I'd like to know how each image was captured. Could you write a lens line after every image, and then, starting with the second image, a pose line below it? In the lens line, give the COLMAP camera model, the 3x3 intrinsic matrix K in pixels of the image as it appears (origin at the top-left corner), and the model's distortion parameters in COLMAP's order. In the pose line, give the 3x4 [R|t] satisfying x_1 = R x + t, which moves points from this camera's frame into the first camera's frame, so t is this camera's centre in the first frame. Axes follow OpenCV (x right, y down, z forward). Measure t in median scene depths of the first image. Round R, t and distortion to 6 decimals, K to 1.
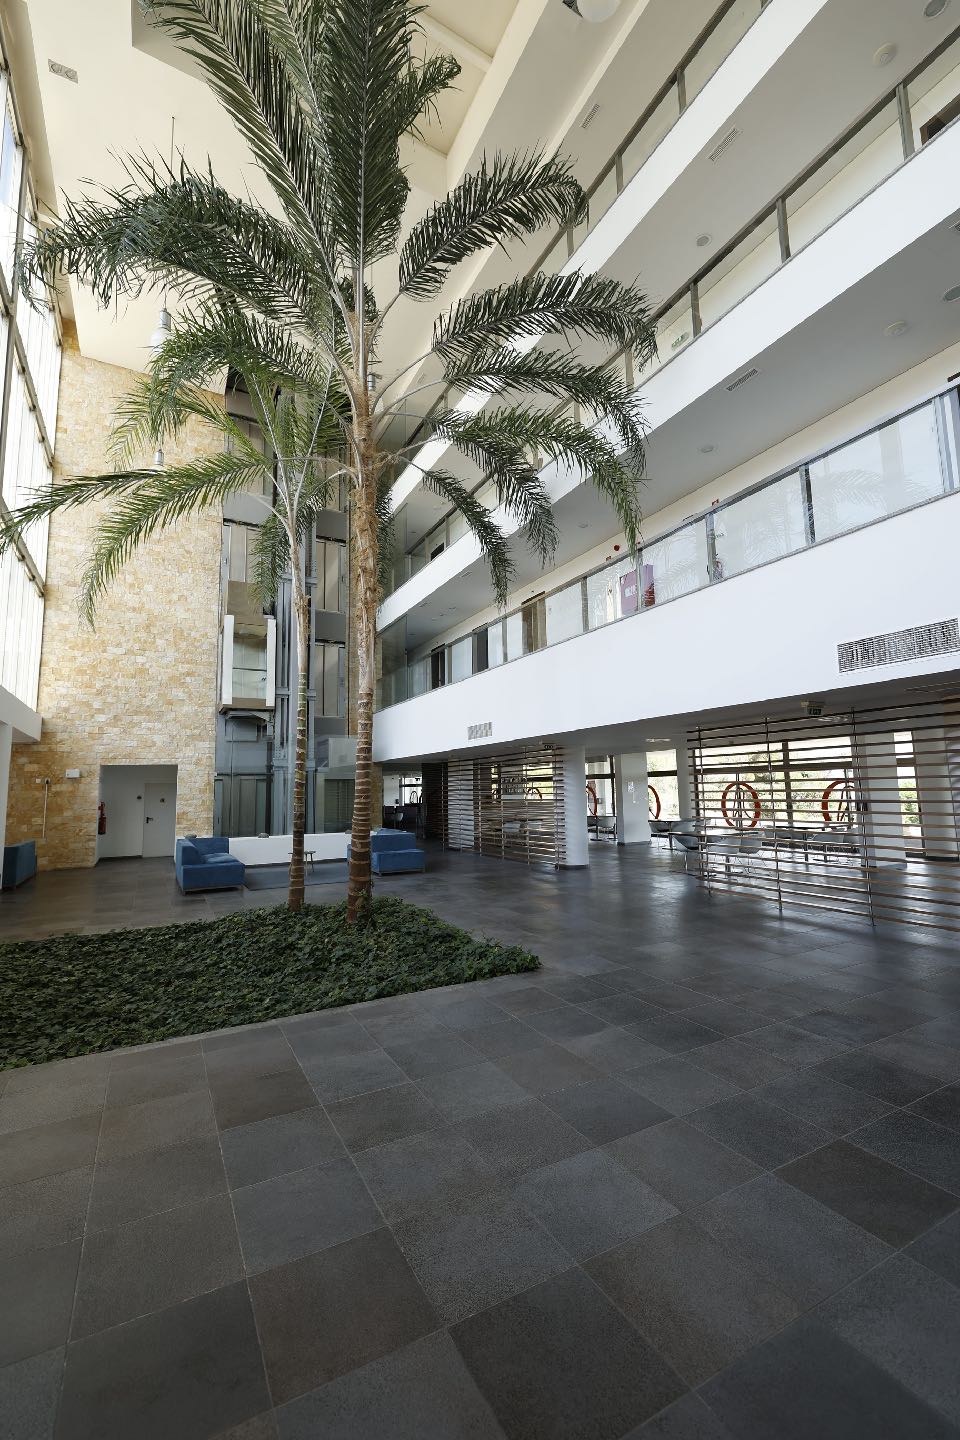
lens RADIAL K [[600.5, 0, 482.3], [0, 600.5, 719.3], [0, 0, 1]] dist [0.000481, 0.000033]
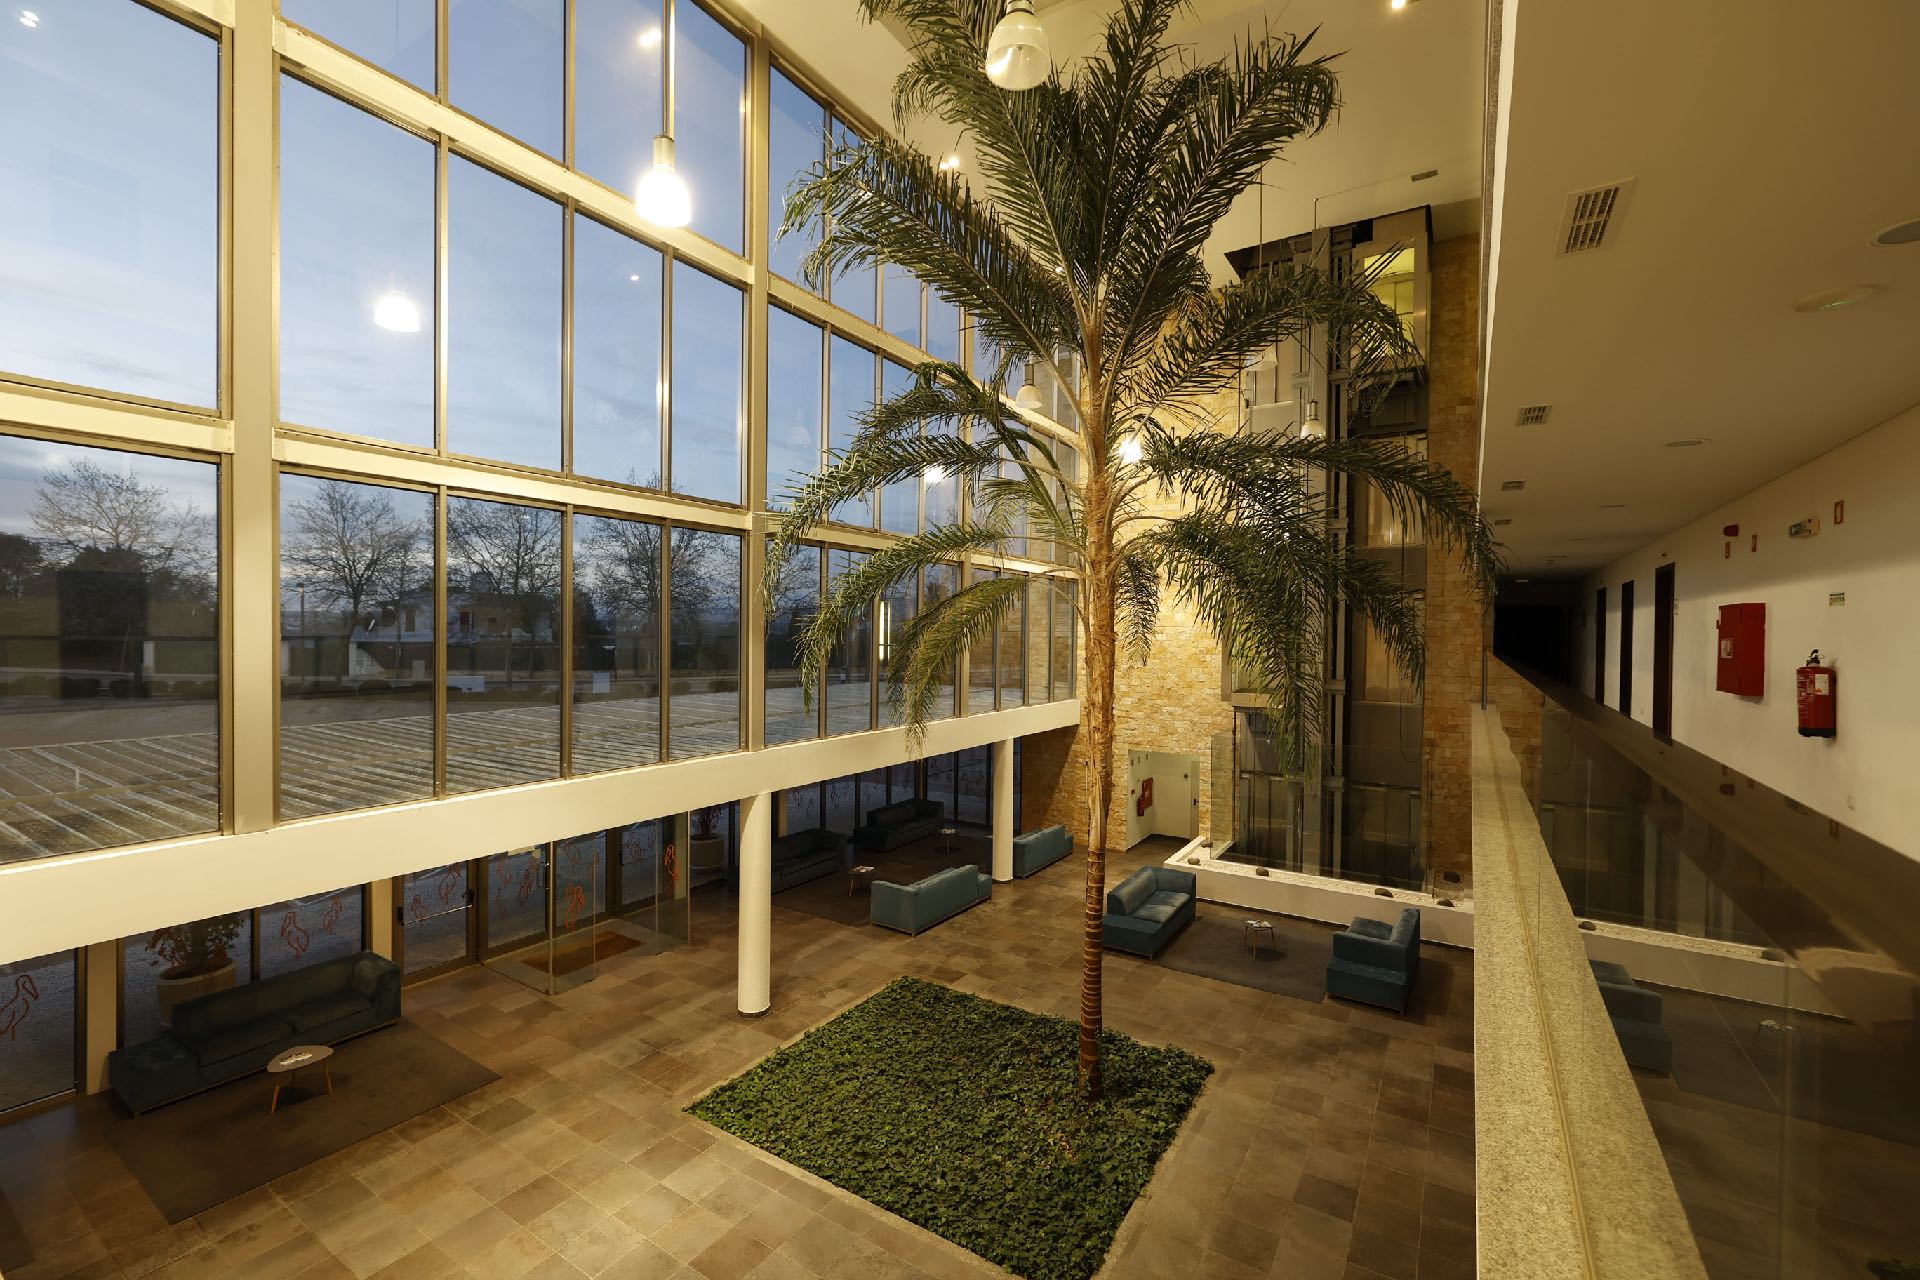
lens RADIAL K [[800.7, 0, 962.7], [0, 800.7, 639.3], [0, 0, 1]] dist [0.000481, 0.000033]
pose [[0.484344, 0.033386, -0.874241, 0.489566], [0.083661, 0.992925, 0.084268, -0.312934], [0.870869, -0.113955, 0.478124, 0.214001]]
